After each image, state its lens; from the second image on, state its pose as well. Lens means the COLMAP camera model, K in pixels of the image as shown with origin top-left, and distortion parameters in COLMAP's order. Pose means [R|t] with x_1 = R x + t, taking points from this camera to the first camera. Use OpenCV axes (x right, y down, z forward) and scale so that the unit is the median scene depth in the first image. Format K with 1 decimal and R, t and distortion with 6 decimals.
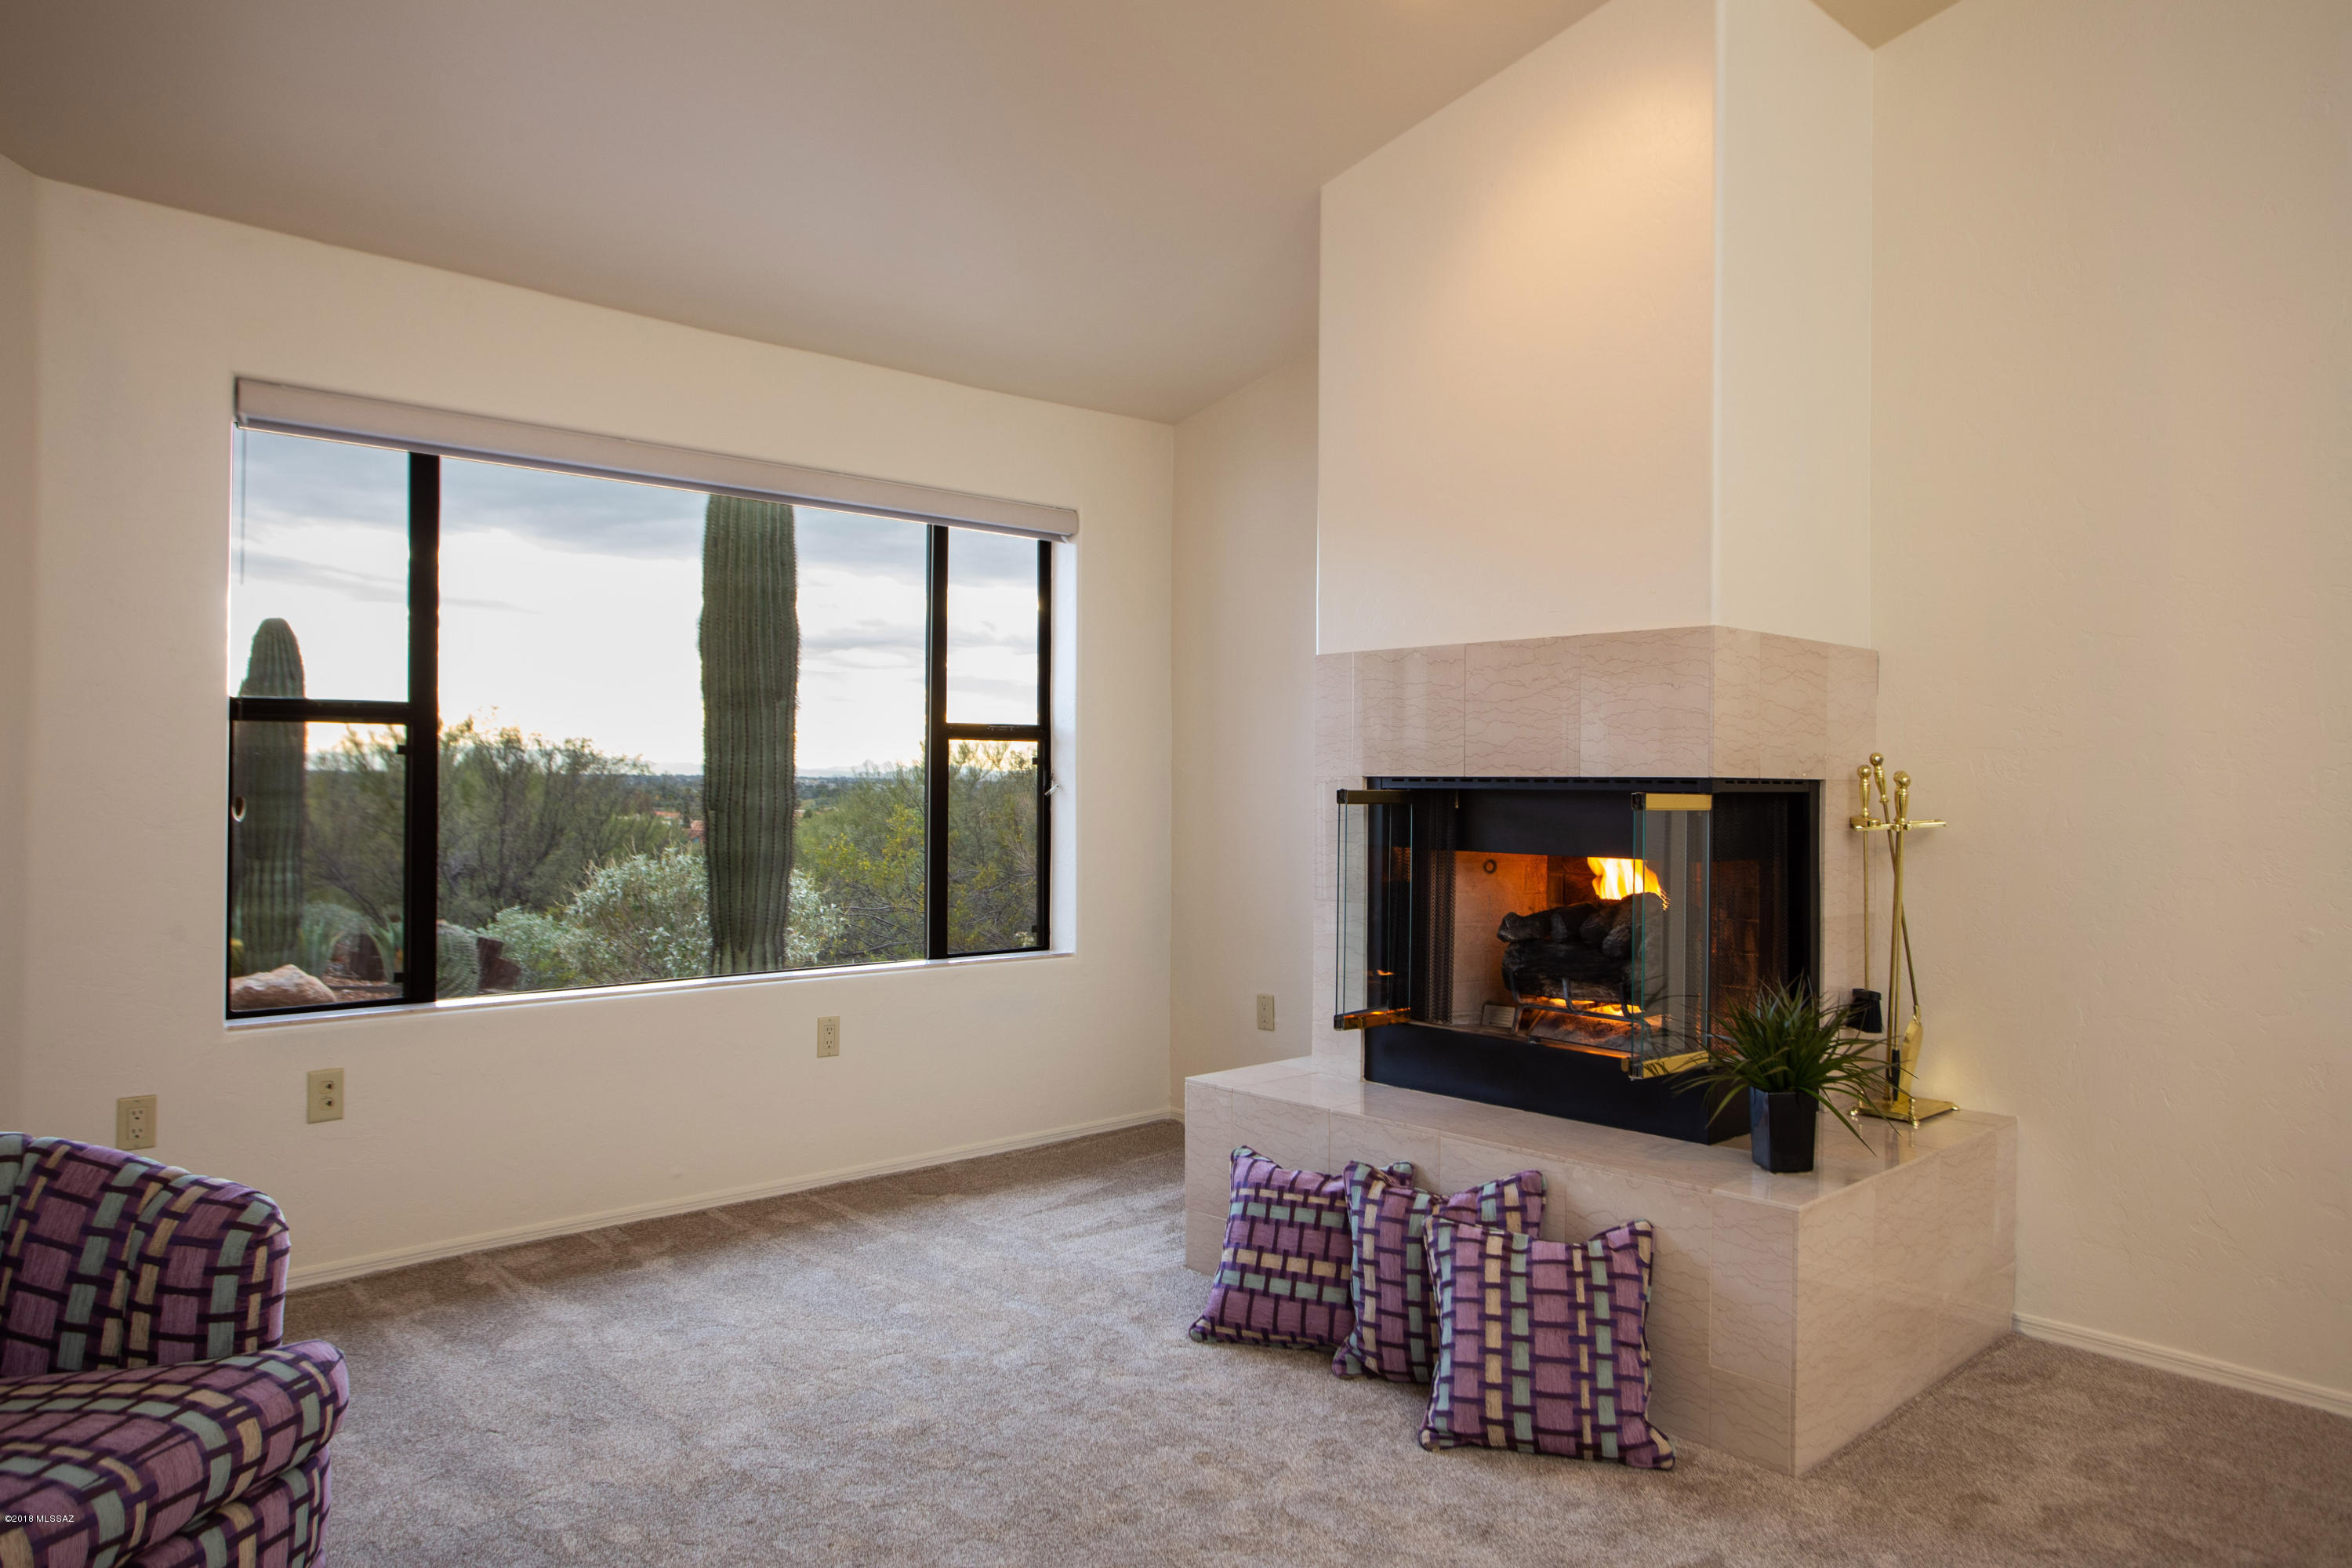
lens RADIAL K [[1520.4, 0, 1173.2], [0, 1520.4, 777.5], [0, 0, 1]] dist [-0.036178, 0.023309]
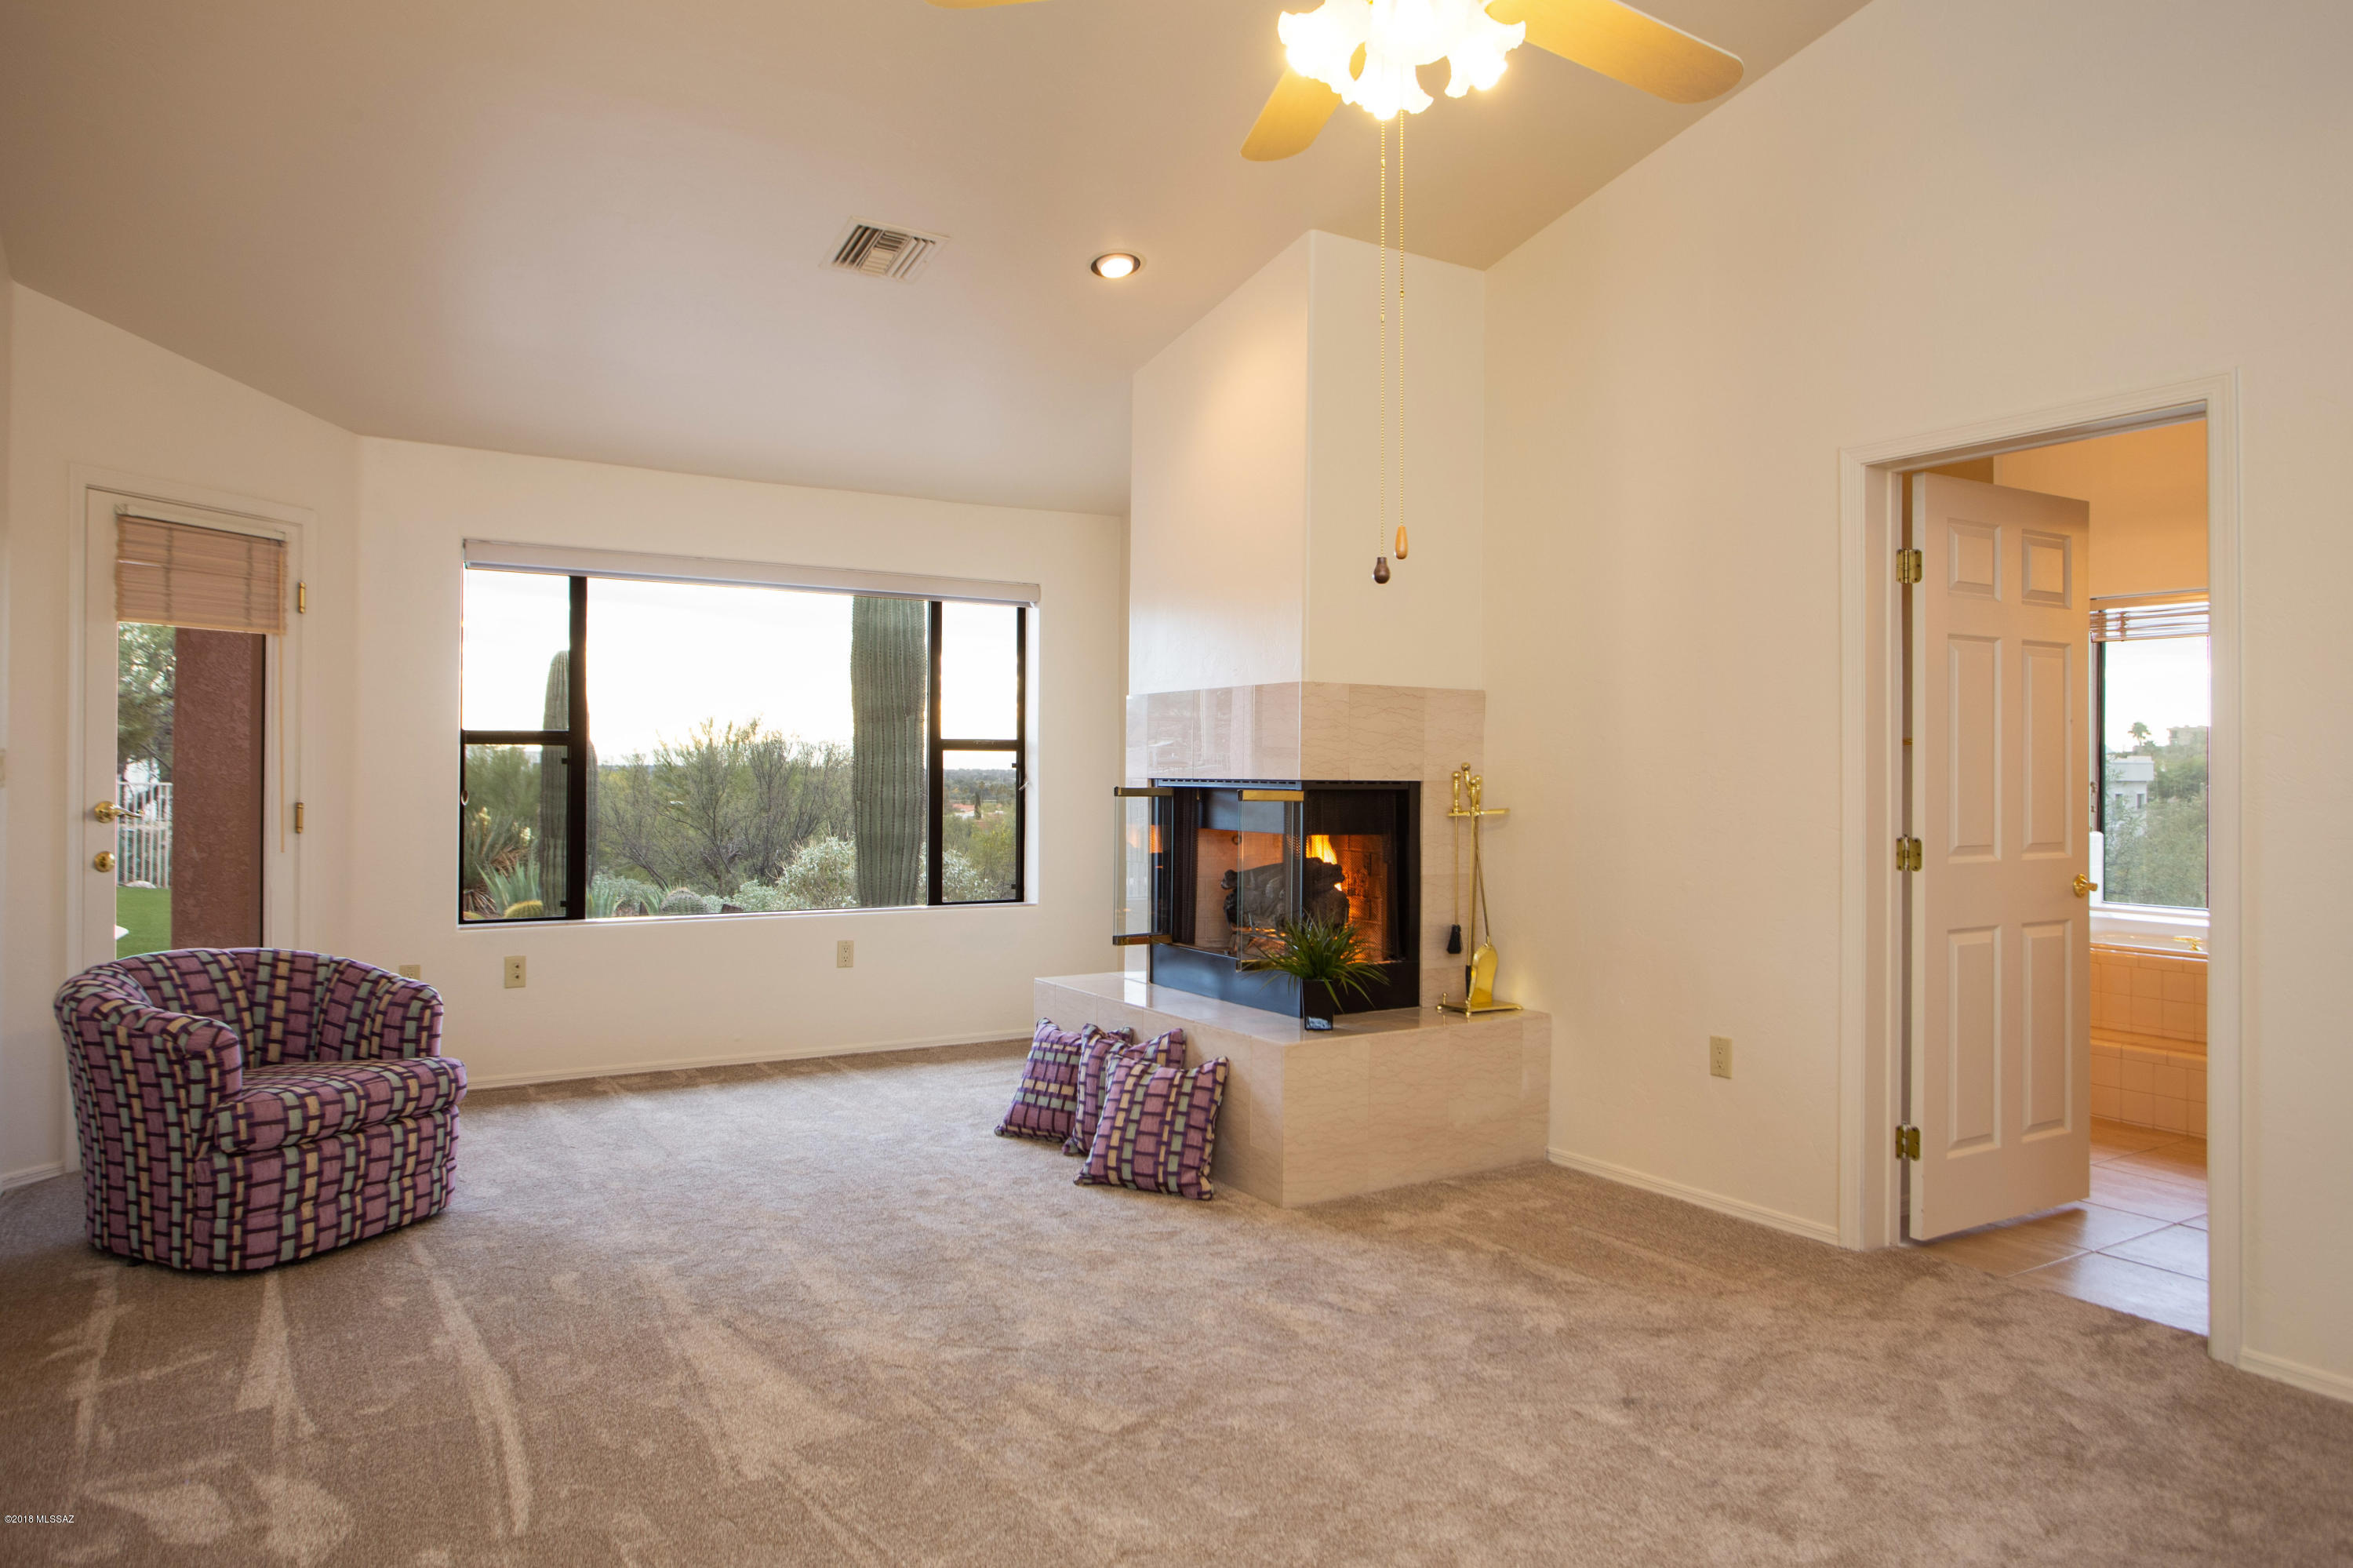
lens RADIAL K [[1542.3, 0, 1183.1], [0, 1542.3, 775.2], [0, 0, 1]] dist [-0.040914, -0.004915]
pose [[0.980786, -0.001288, -0.195083, 0.583698], [0.001950, 0.999993, 0.003204, -0.010918], [0.195078, -0.003522, 0.980781, -0.606699]]
